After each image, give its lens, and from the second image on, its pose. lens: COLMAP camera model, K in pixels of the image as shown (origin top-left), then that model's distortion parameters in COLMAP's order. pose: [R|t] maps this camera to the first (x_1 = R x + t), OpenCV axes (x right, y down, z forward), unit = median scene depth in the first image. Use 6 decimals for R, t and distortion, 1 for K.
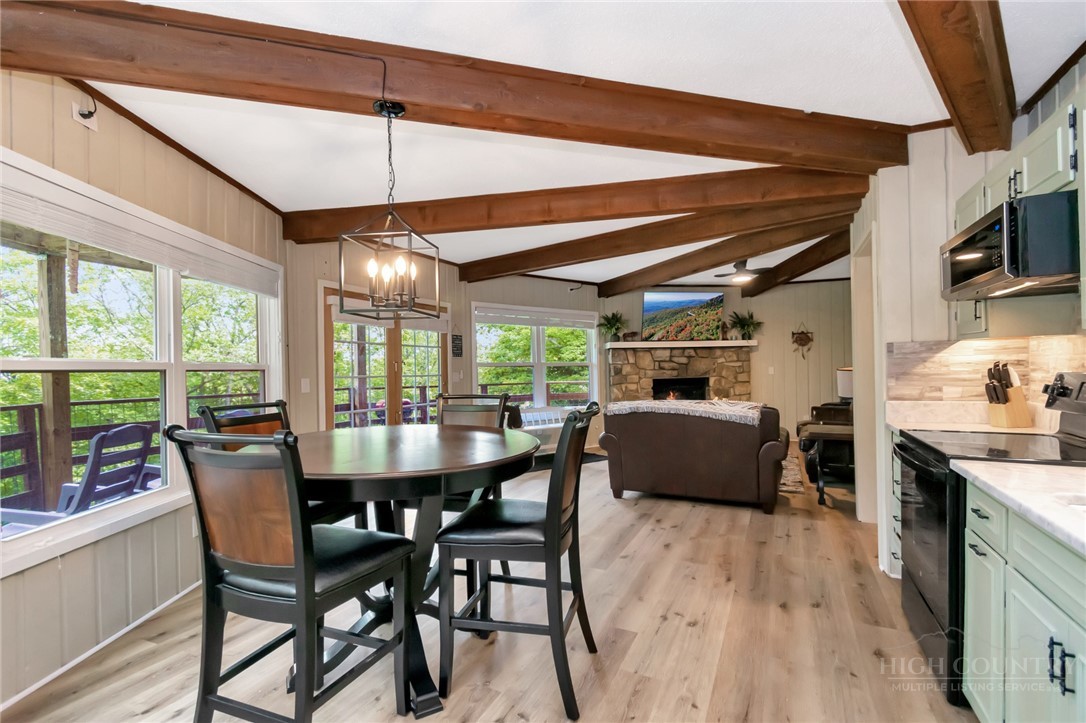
lens RADIAL K [[483.5, 0, 545.8], [0, 483.5, 368.2], [0, 0, 1]] dist [-0.000706, -0.000107]
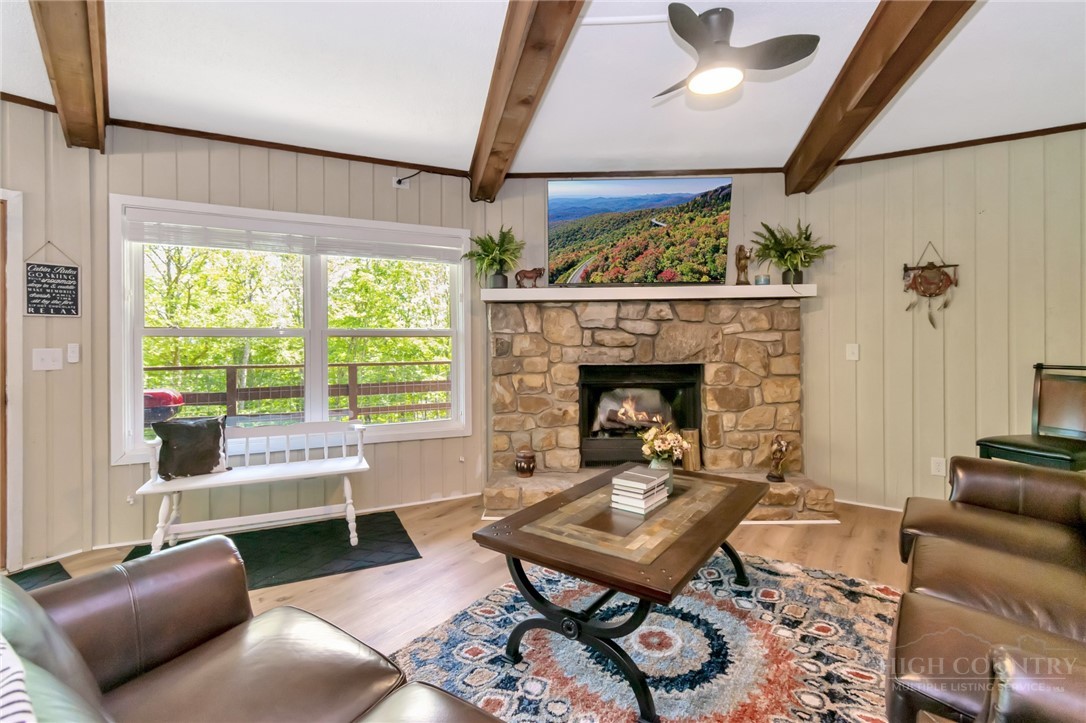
lens RADIAL K [[506.2, 0, 535.8], [0, 506.2, 337.0], [0, 0, 1]] dist [0.002158, 0.000173]
pose [[0.982085, 0.012229, -0.188040, 0.274497], [-0.012419, 0.999923, 0.000166, -0.005748], [0.188027, 0.002172, 0.982161, 0.495438]]
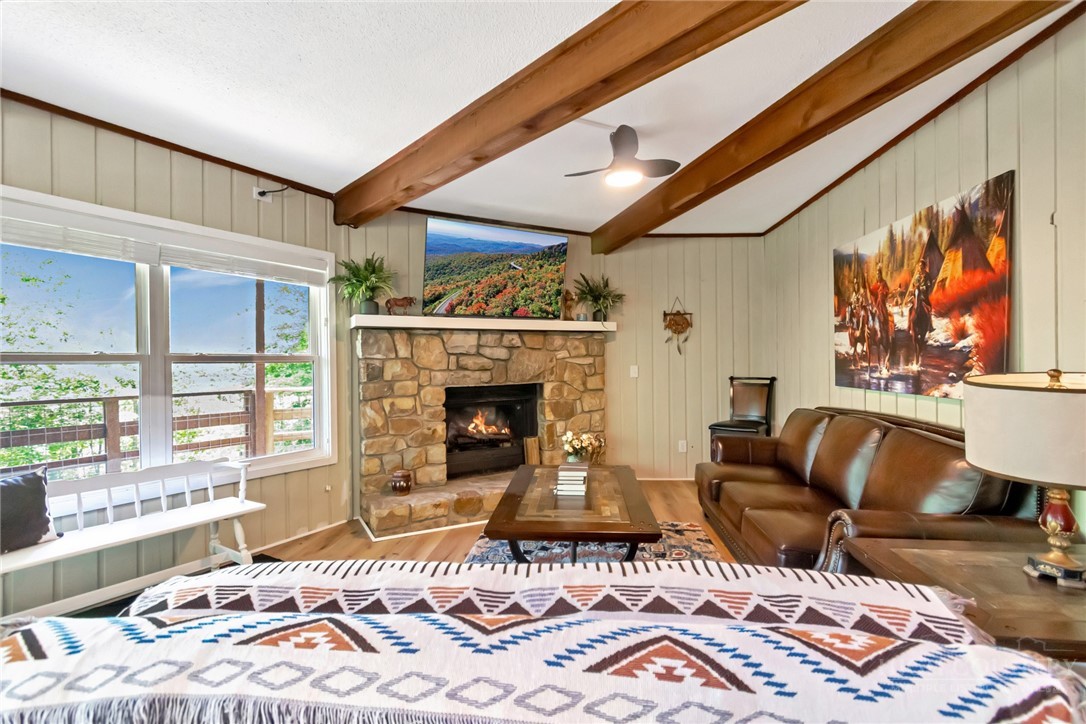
lens RADIAL K [[487.7, 0, 543.0], [0, 487.7, 359.8], [0, 0, 1]] dist [0.000697, -0.000046]
pose [[0.934870, 0.007860, 0.354904, 0.131259], [-0.005363, 0.999953, -0.008017, -0.004798], [-0.354951, 0.005592, 0.934868, 0.459835]]
